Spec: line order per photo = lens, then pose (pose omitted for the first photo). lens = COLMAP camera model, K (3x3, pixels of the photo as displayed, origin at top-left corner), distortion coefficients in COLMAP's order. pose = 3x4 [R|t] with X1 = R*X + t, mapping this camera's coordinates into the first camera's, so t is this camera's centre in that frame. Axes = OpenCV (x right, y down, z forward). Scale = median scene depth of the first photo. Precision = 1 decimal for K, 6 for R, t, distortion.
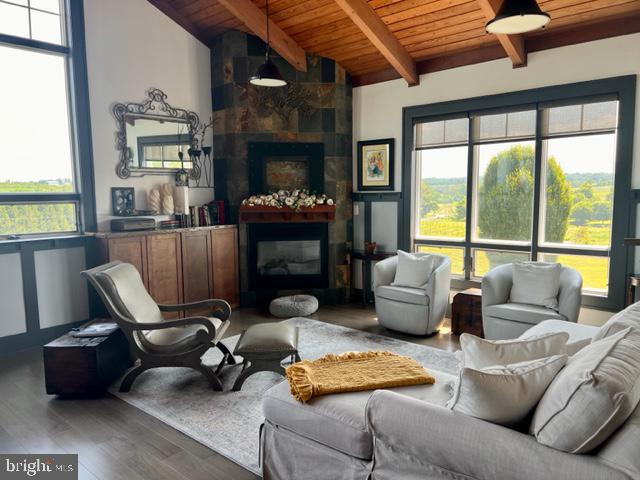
lens RADIAL K [[487.9, 0, 314.8], [0, 487.9, 239.7], [0, 0, 1]] dist [0.026591, -0.031341]
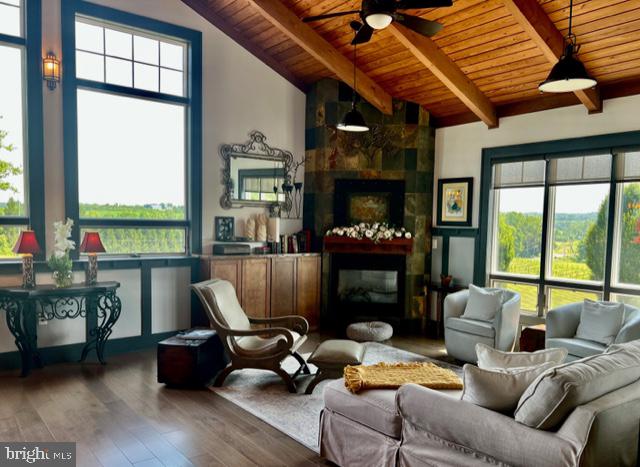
lens RADIAL K [[527.8, 0, 324.1], [0, 527.8, 238.2], [0, 0, 1]] dist [0.044190, -0.021849]
pose [[0.983774, 0.036547, -0.175649, 0.059226], [-0.048234, 0.996864, -0.062734, 0.010623], [0.172805, 0.070188, 0.982452, -0.180328]]
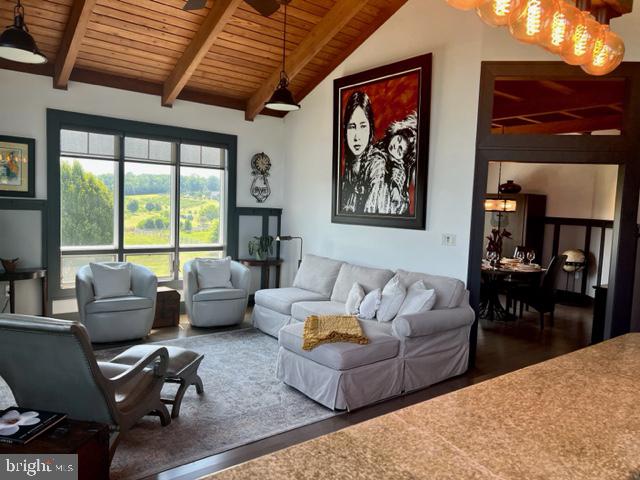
lens RADIAL K [[487.9, 0, 321.5], [0, 487.9, 238.6], [0, 0, 1]] dist [0.026591, -0.031341]
pose [[0.156881, -0.042191, 0.986716, -0.721745], [0.054438, 0.997938, 0.034015, -0.032332], [-0.986116, 0.048379, 0.158854, 0.395487]]
